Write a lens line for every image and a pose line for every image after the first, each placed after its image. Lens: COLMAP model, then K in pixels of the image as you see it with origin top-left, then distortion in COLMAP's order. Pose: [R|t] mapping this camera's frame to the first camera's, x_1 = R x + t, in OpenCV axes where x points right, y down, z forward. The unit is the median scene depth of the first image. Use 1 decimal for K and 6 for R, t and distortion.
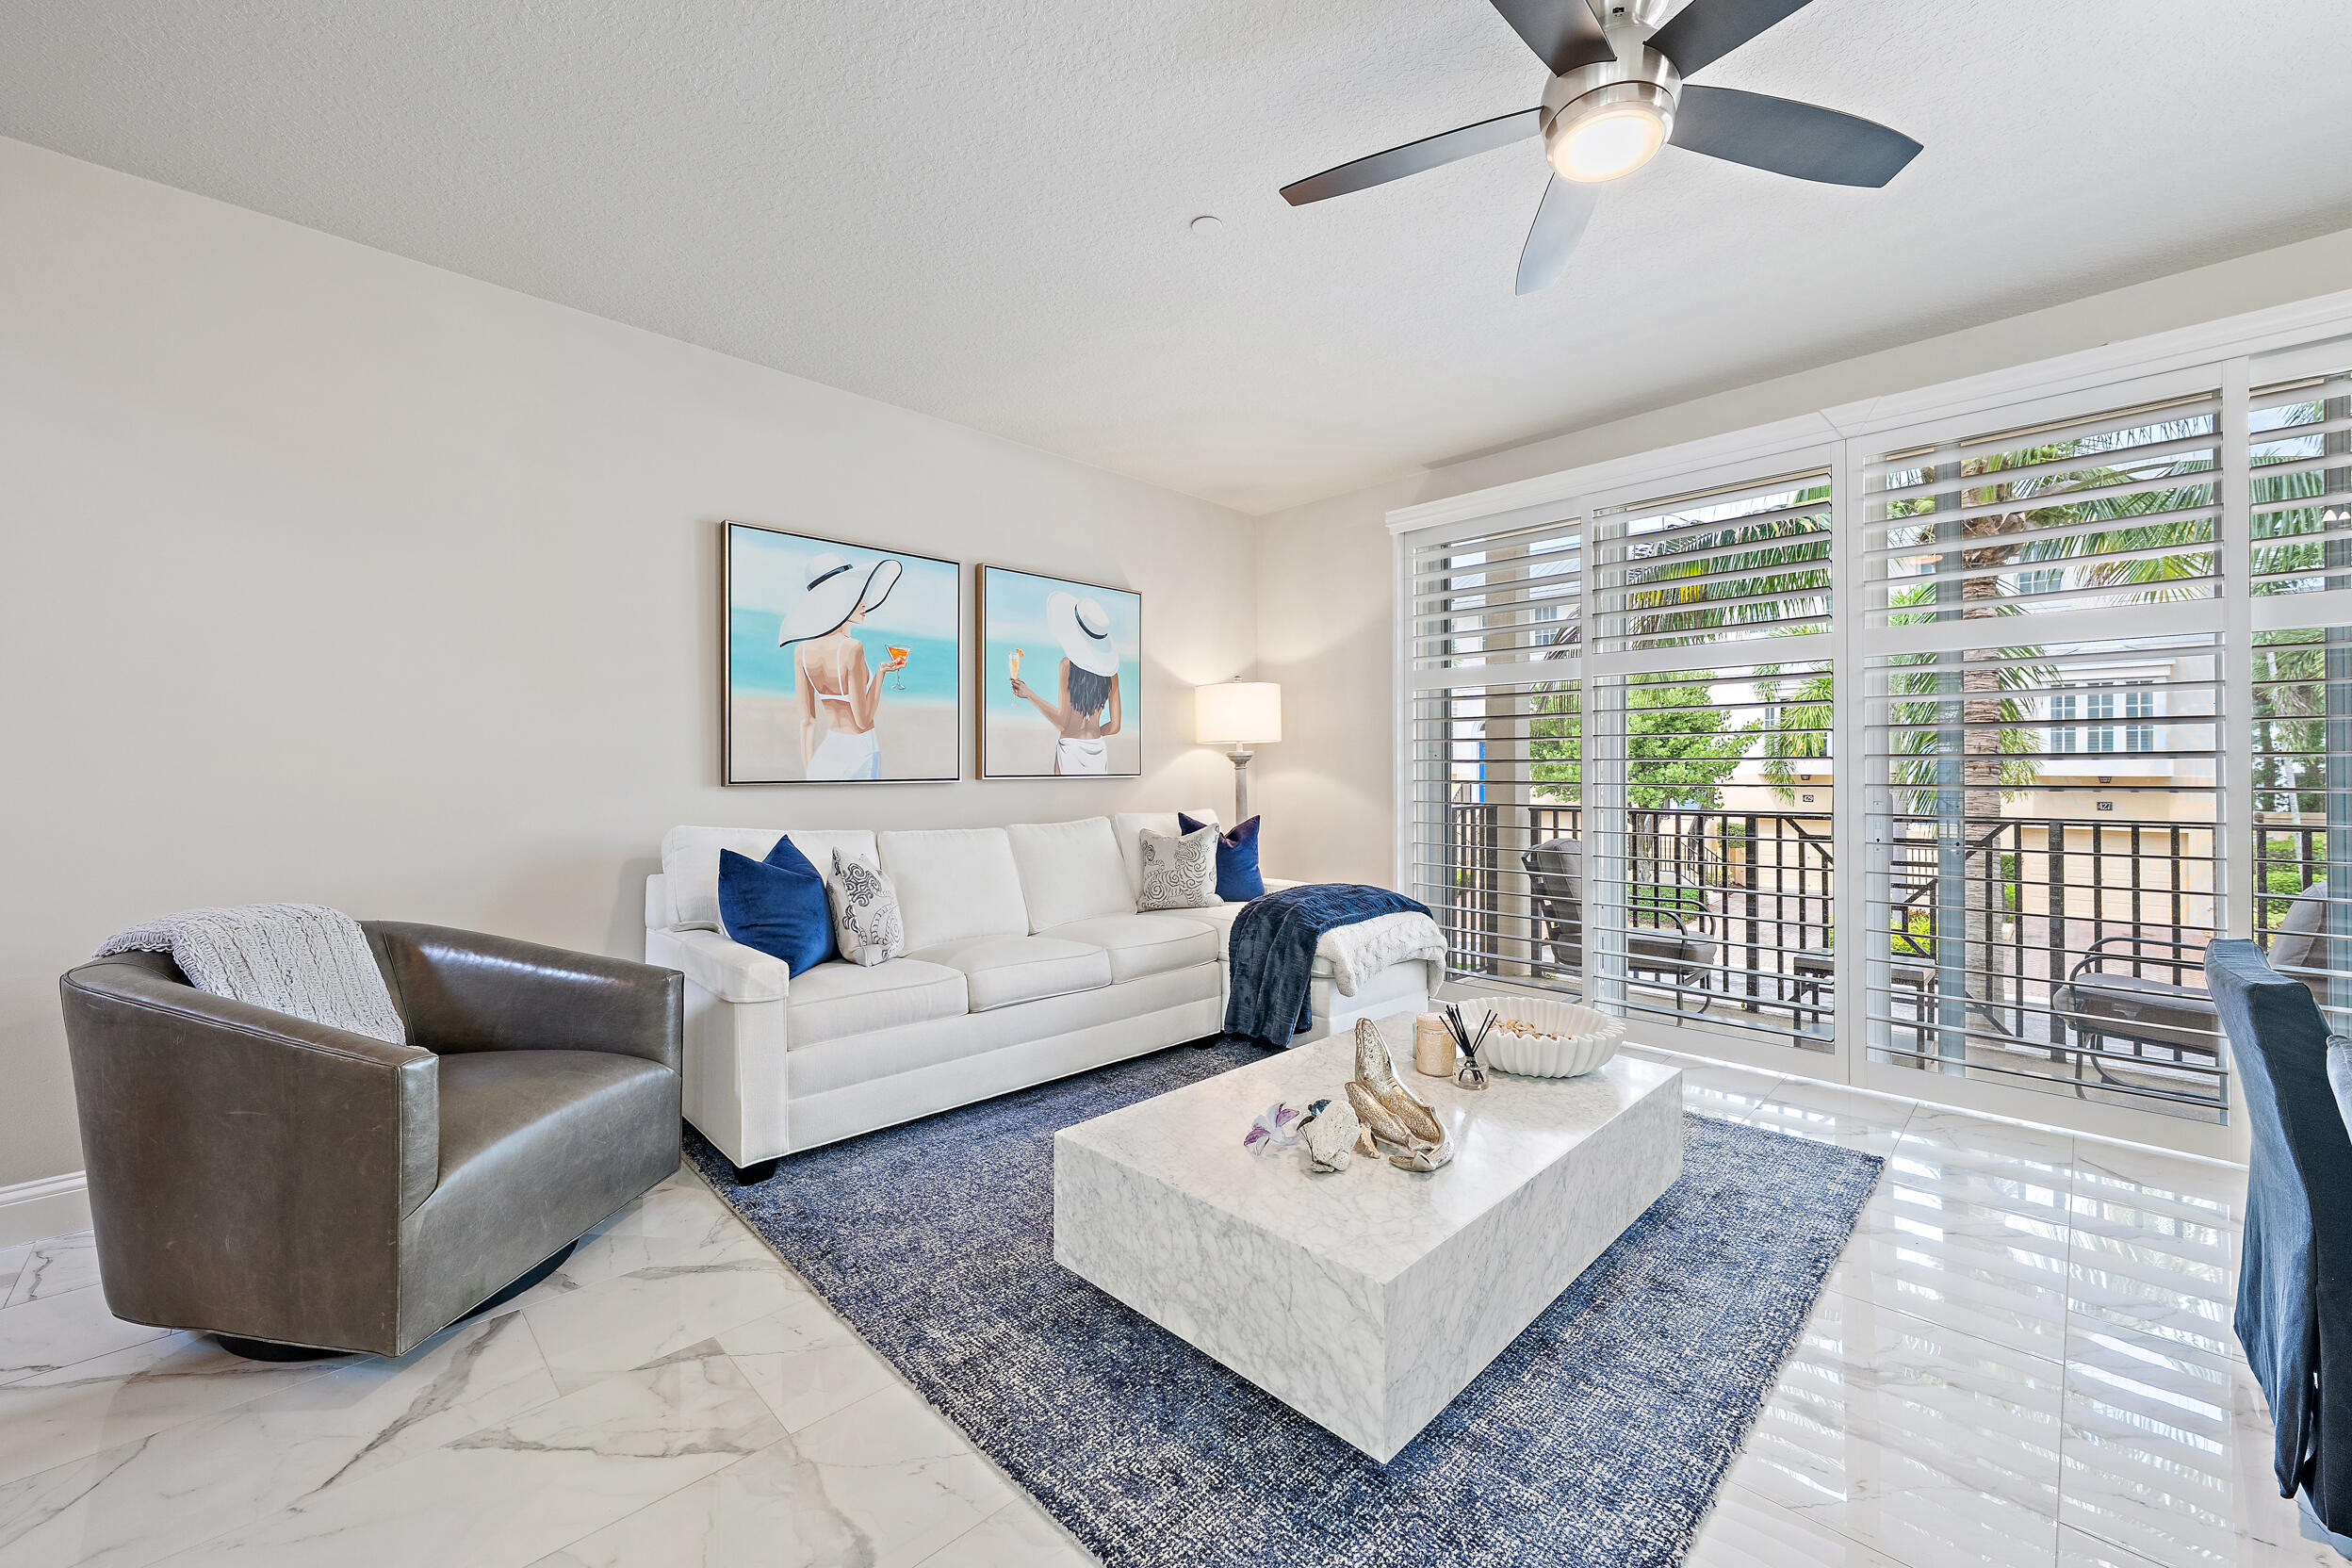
lens RADIAL K [[904.9, 0, 1180.2], [0, 904.9, 769.2], [0, 0, 1]] dist [-0.000686, -0.000109]
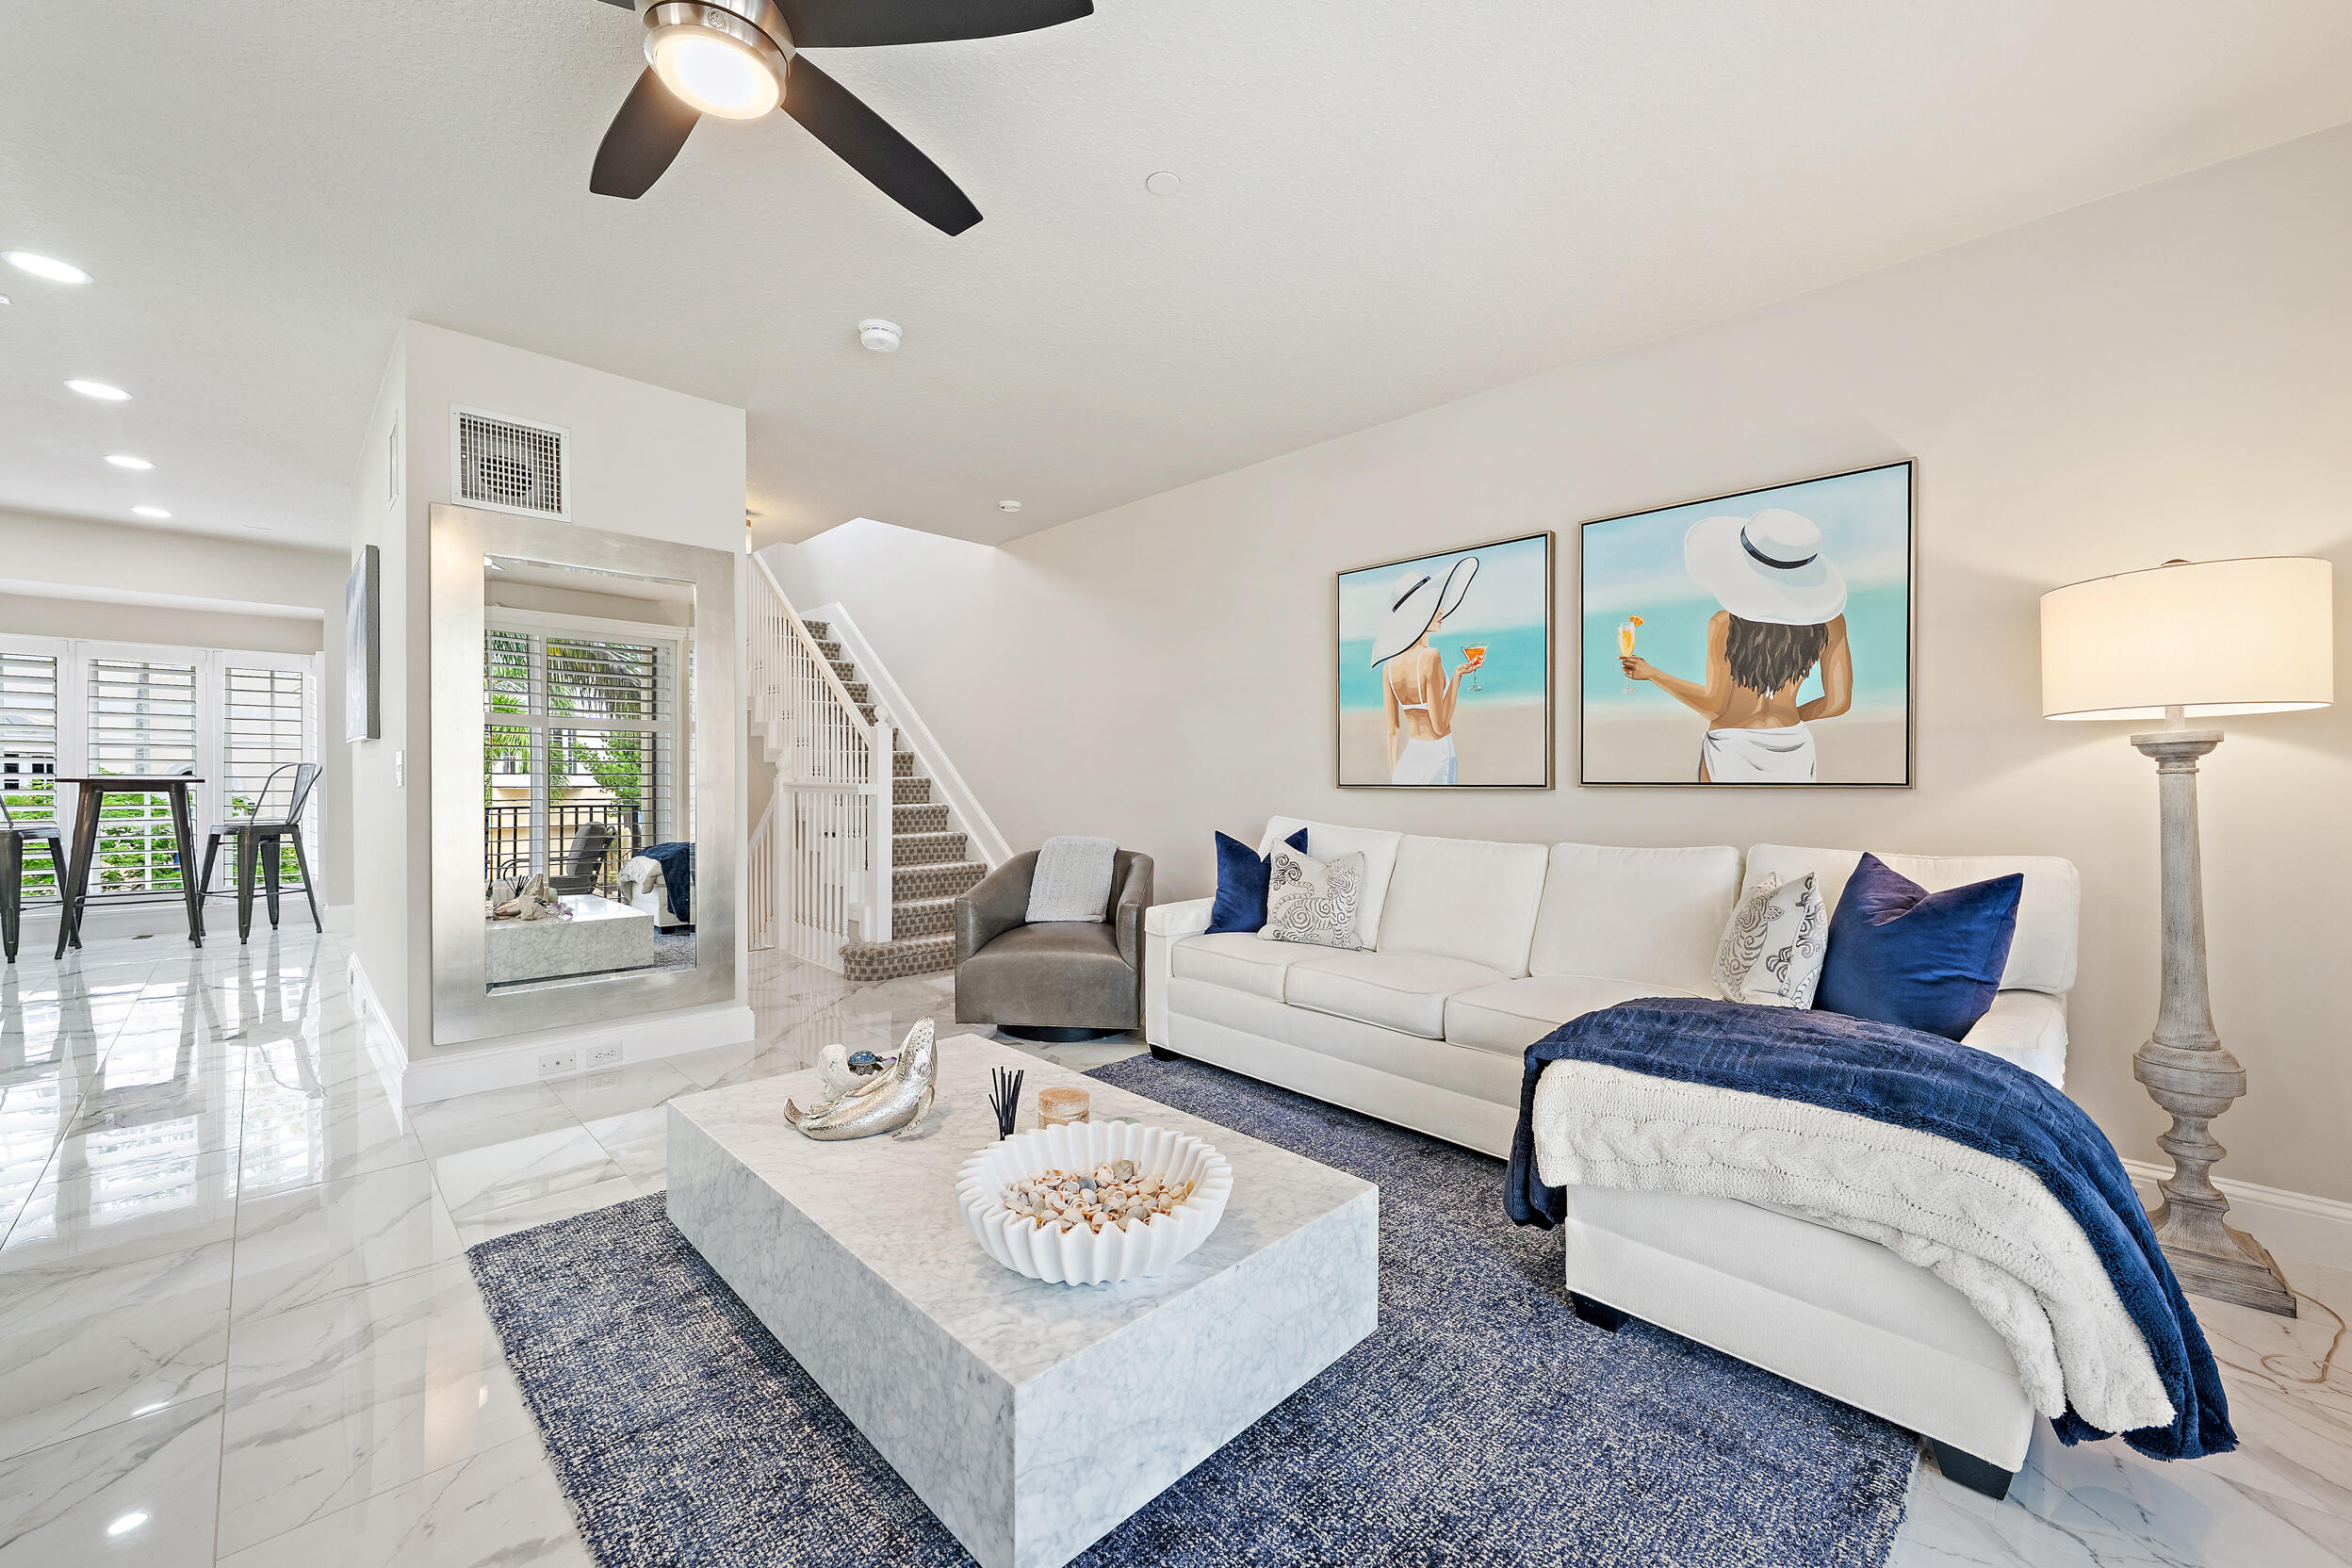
lens RADIAL K [[910.7, 0, 1176.0], [0, 910.7, 784.0], [0, 0, 1]] dist [-0.000933, 0.000180]
pose [[0.000291, 0.007353, -0.999973, 0.676990], [-0.004838, 0.999961, 0.007351, 0.004977], [0.999988, 0.004836, 0.000326, 0.708525]]
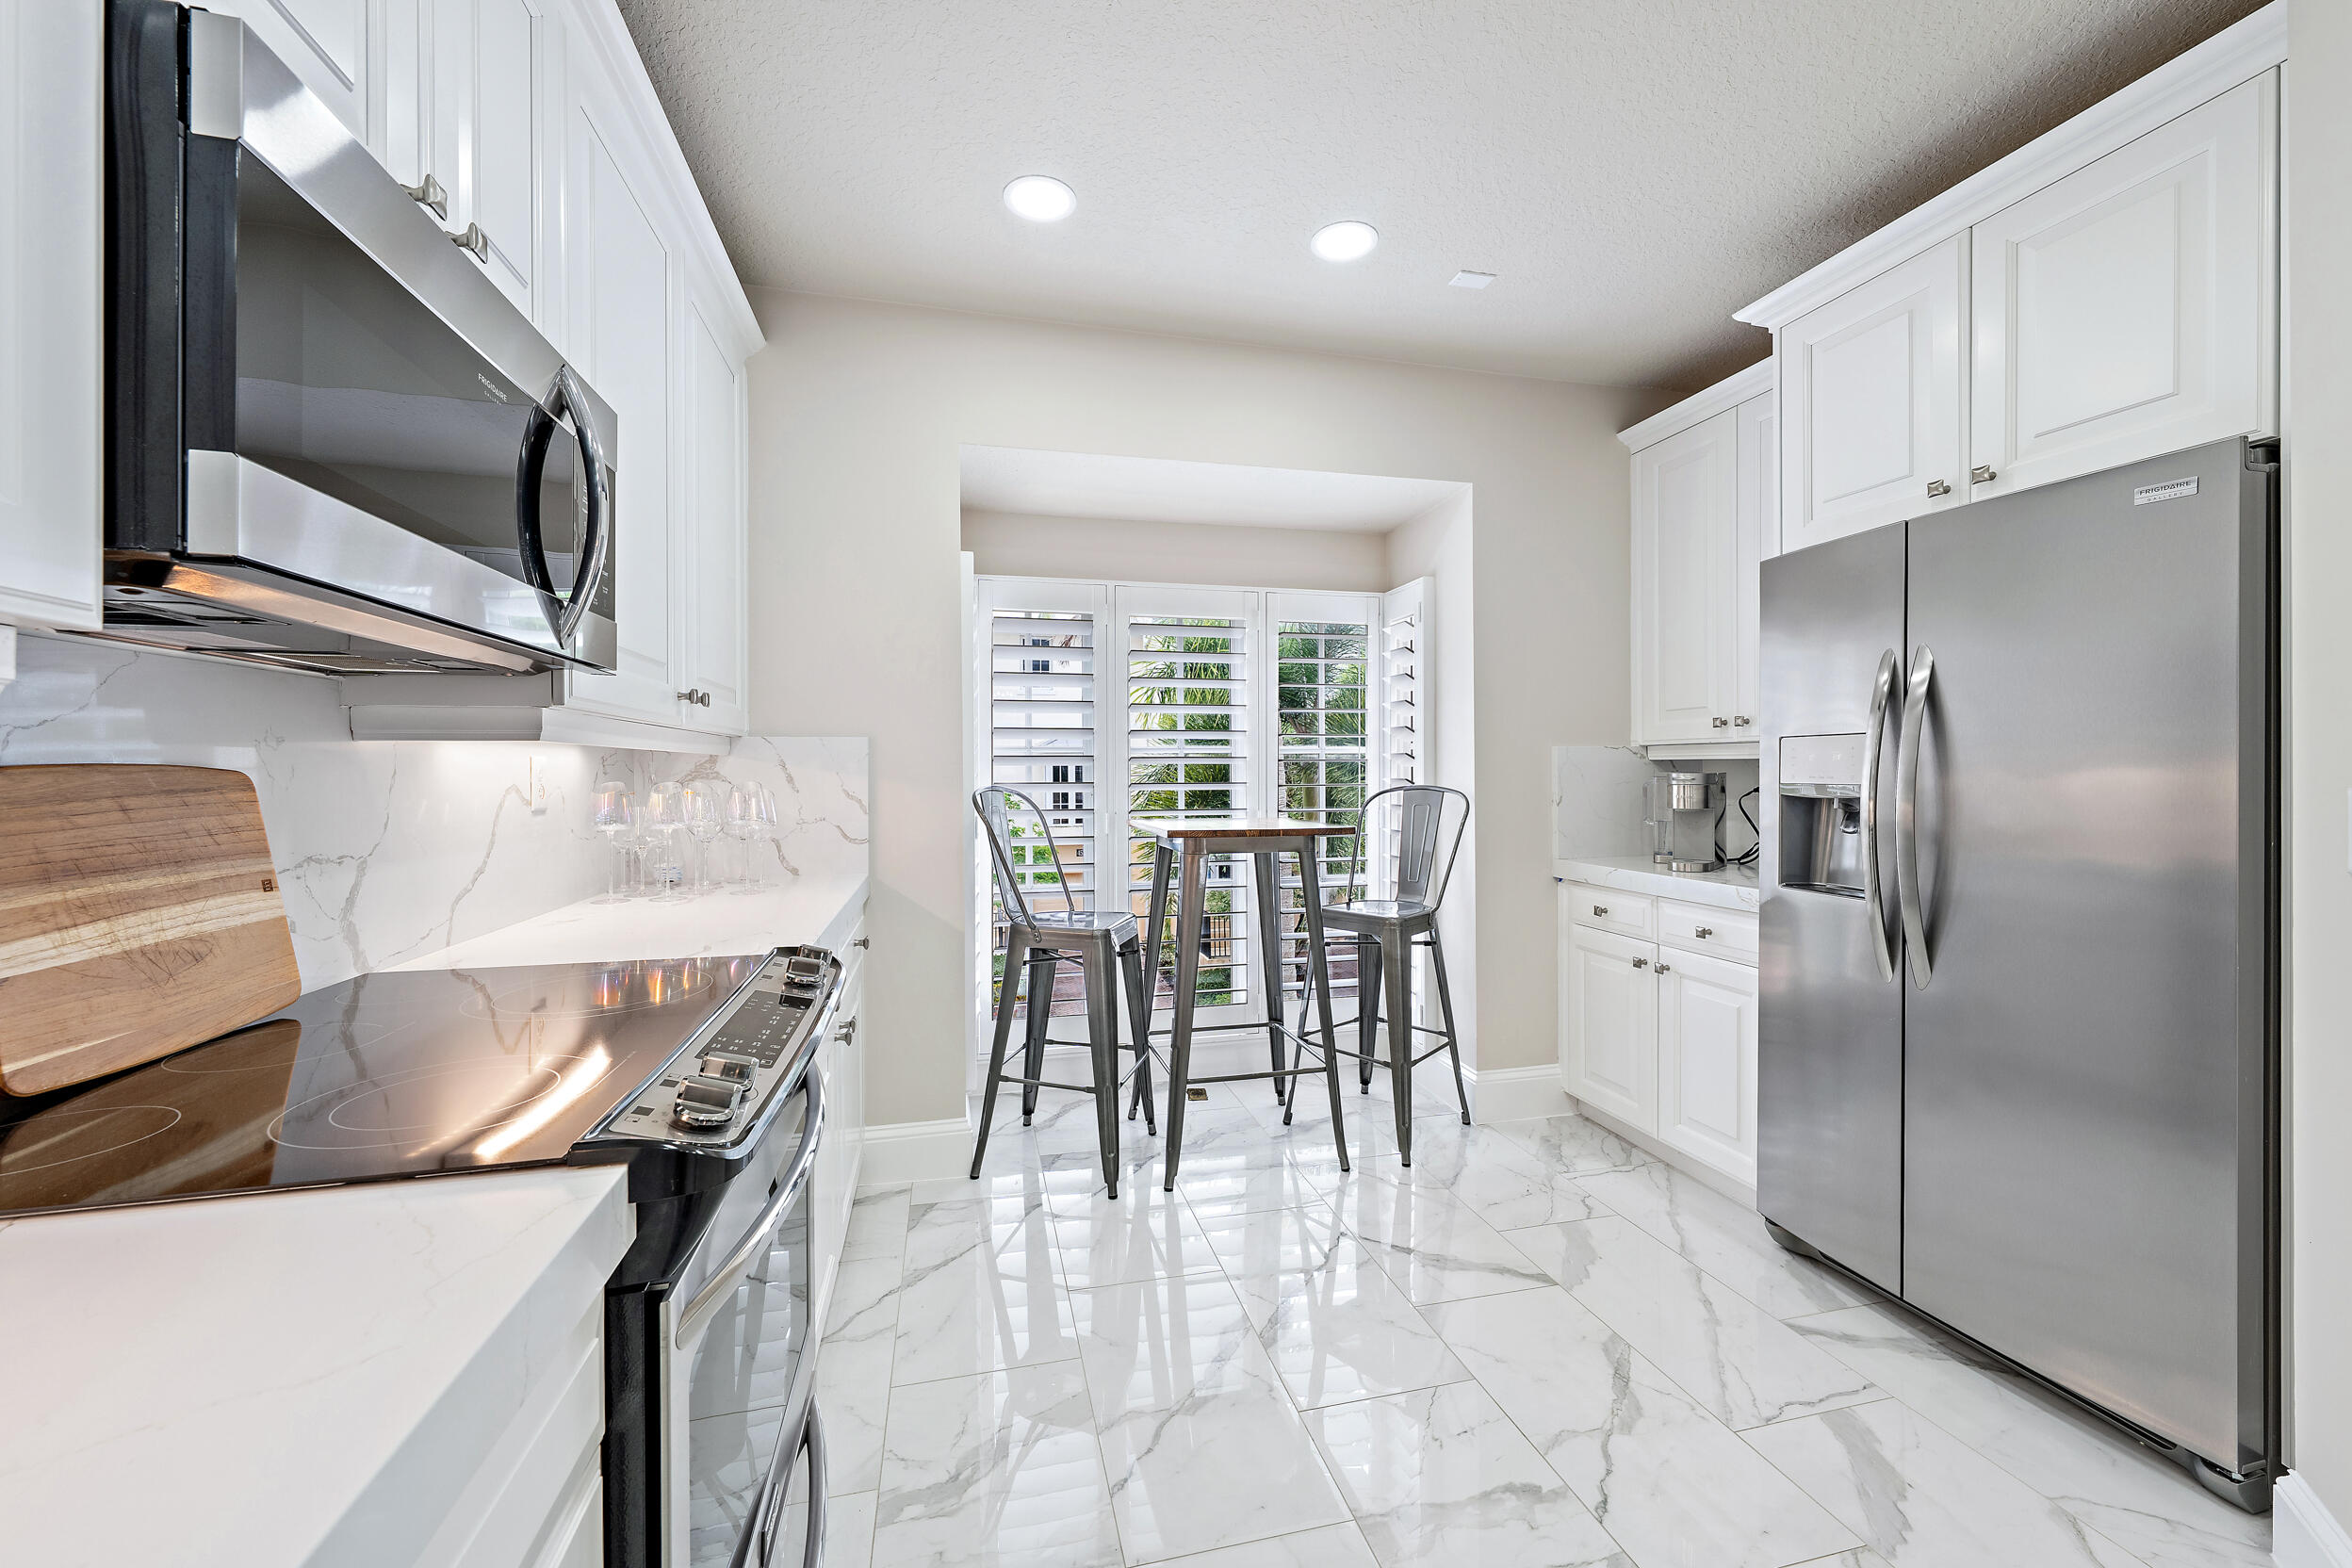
lens RADIAL K [[904.9, 0, 1180.2], [0, 904.9, 769.2], [0, 0, 1]] dist [-0.000686, -0.000109]
pose [[-0.520420, 0.000862, -0.853910, -0.186759], [0.004546, 0.999988, -0.001761, -0.032273], [0.853898, -0.004798, -0.520418, -0.726418]]
